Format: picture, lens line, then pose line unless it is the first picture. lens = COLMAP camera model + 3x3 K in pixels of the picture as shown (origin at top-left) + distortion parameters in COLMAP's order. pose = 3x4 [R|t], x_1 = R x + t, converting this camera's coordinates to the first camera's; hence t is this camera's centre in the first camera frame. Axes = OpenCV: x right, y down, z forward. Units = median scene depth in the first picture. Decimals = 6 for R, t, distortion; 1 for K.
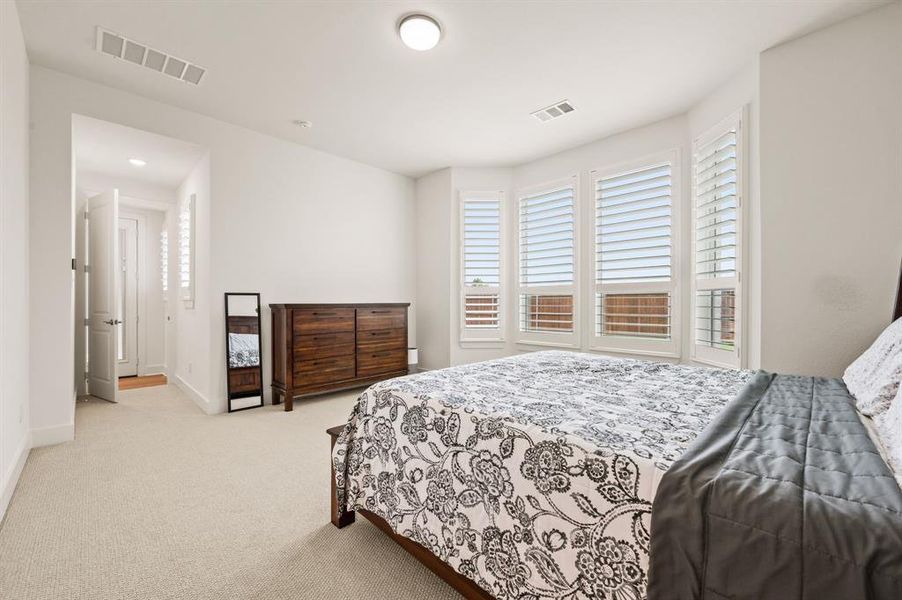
lens RADIAL K [[360.7, 0, 462.3], [0, 360.7, 304.7], [0, 0, 1]] dist [0.015398, 0.000049]
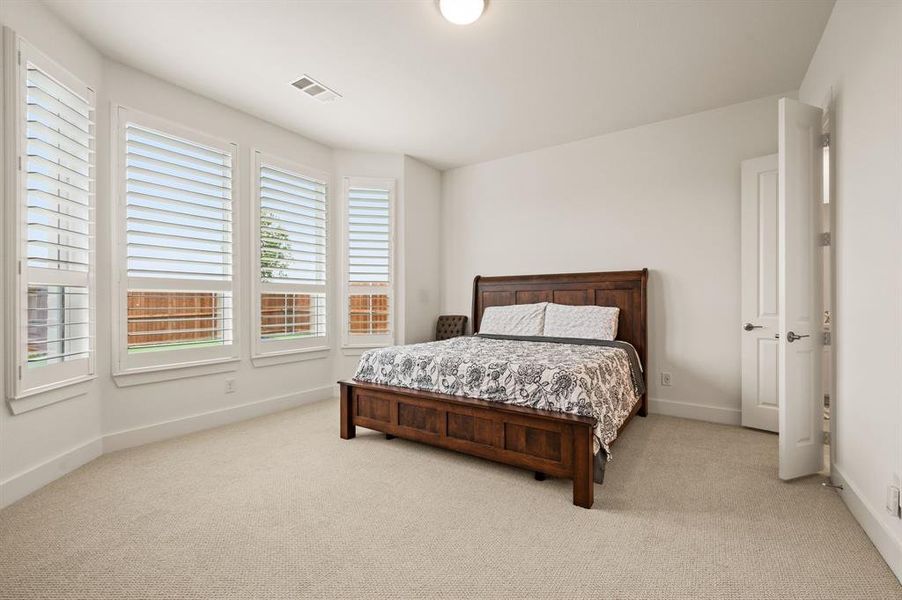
lens RADIAL K [[360.7, 0, 462.3], [0, 360.7, 304.7], [0, 0, 1]] dist [0.015398, 0.000049]
pose [[-0.162563, 0.000363, 0.986698, -0.663081], [0.009762, 0.999952, 0.001241, 0.002073], [-0.986650, 0.009834, -0.162559, 0.758037]]
